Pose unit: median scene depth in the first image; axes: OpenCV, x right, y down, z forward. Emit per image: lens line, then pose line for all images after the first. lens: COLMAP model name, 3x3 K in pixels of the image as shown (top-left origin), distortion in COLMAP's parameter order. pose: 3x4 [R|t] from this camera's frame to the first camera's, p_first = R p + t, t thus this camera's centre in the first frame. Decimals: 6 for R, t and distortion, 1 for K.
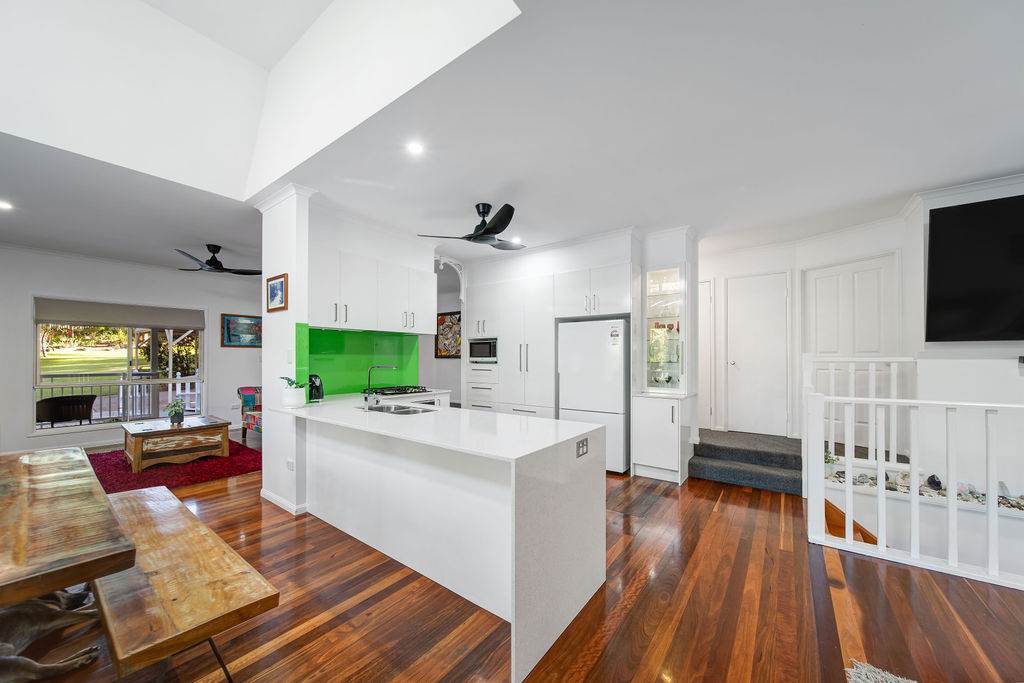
lens RADIAL K [[367.8, 0, 500.7], [0, 367.8, 352.6], [0, 0, 1]] dist [-0.001294, -0.000194]
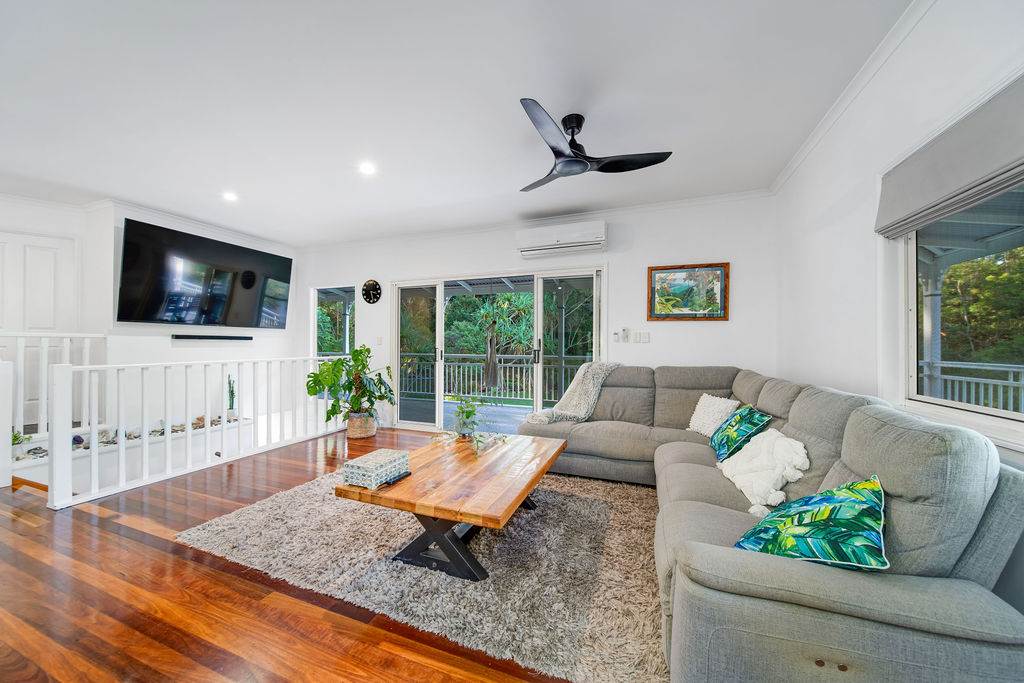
lens RADIAL K [[359.9, 0, 512.0], [0, 359.9, 341.5], [0, 0, 1]] dist [0.000544, -0.000045]
pose [[-0.291275, -0.009773, 0.956589, -0.426059], [-0.025570, 0.999670, 0.002427, 0.002824], [-0.956298, -0.023753, -0.291429, 0.063133]]
